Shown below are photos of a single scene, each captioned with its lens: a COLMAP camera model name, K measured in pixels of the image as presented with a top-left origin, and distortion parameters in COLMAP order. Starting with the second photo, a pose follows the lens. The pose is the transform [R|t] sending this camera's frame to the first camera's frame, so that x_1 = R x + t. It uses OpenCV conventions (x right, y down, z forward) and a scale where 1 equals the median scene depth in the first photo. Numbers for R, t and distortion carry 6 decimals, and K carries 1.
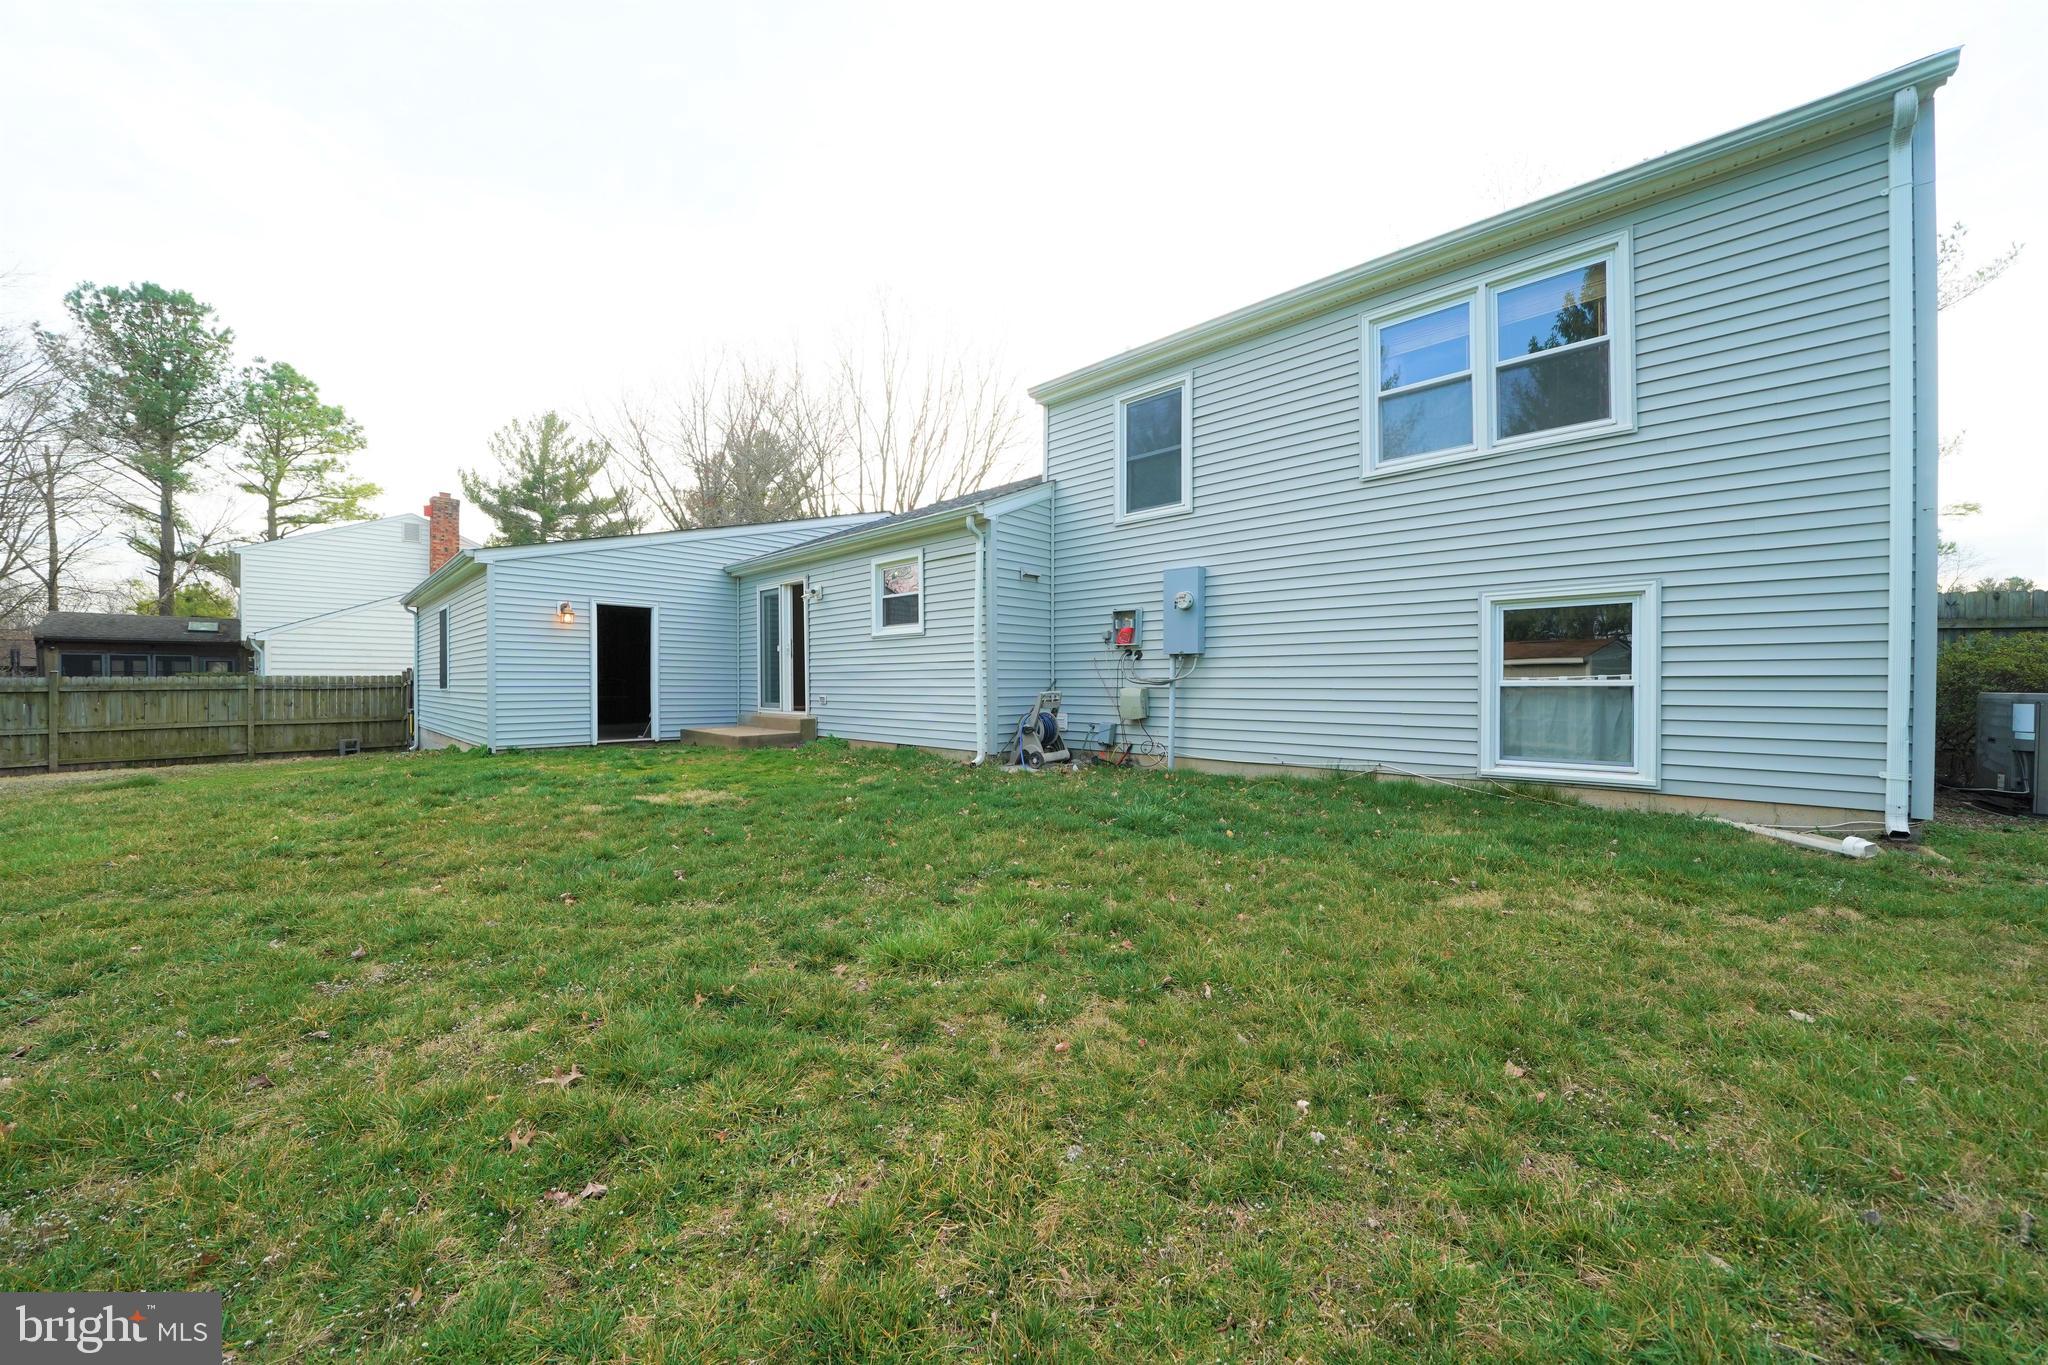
lens RADIAL K [[699.9, 0, 1024.0], [0, 699.9, 682.5], [0, 0, 1]] dist [-0.023488, -0.000032]
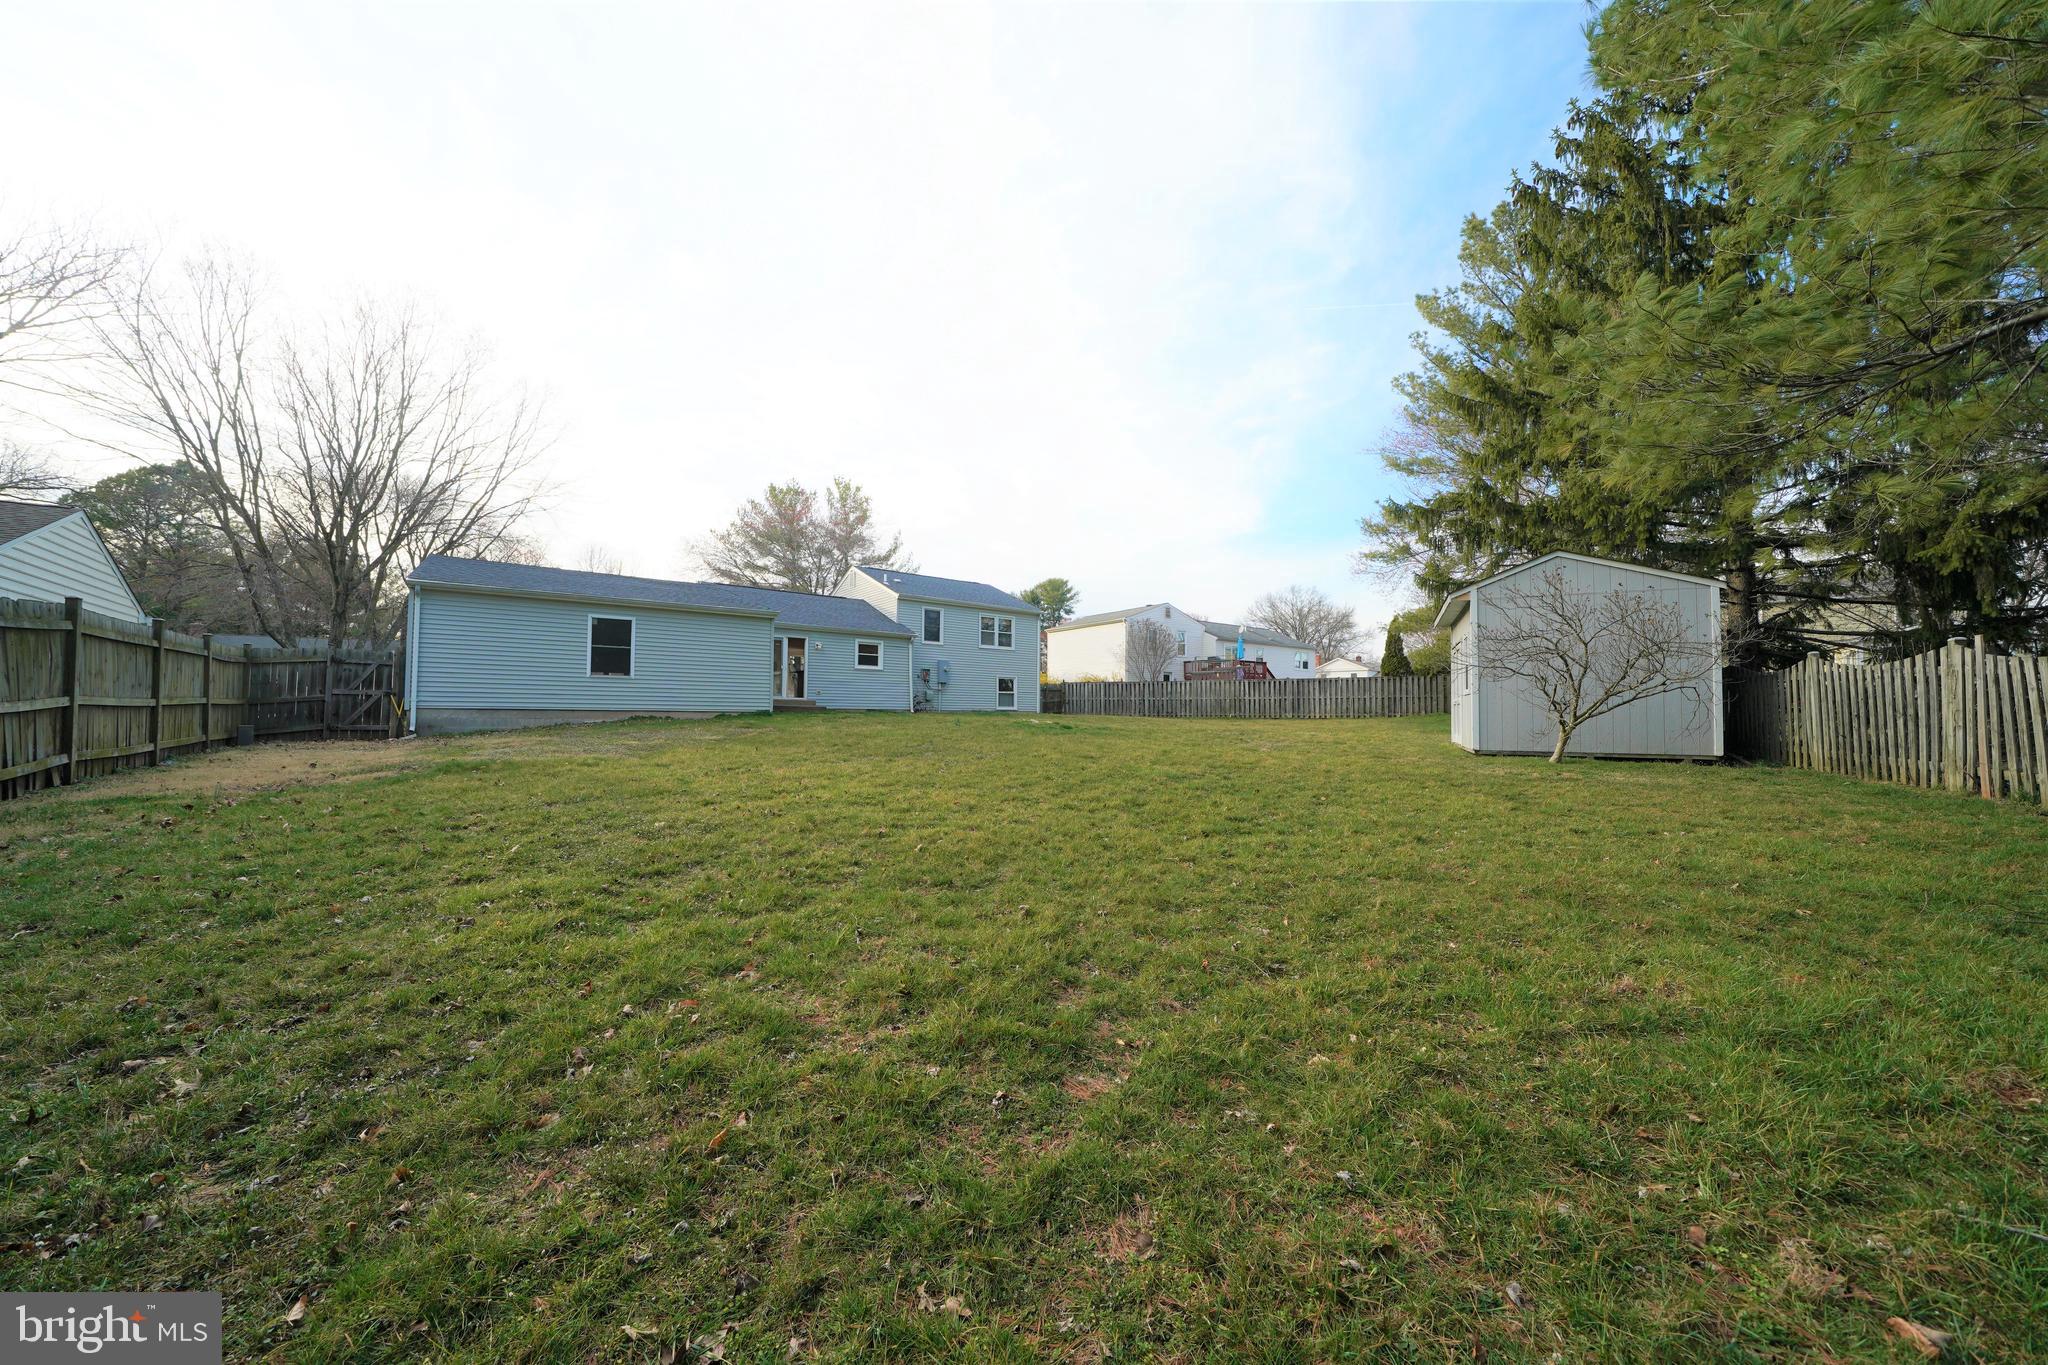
lens RADIAL K [[699.9, 0, 1024.0], [0, 699.9, 682.5], [0, 0, 1]] dist [-0.023488, -0.000032]
pose [[0.172603, 0.045470, 0.983941, -4.472525], [-0.007653, 0.998966, -0.044821, 0.163295], [-0.984962, 0.000206, 0.172773, -0.115601]]
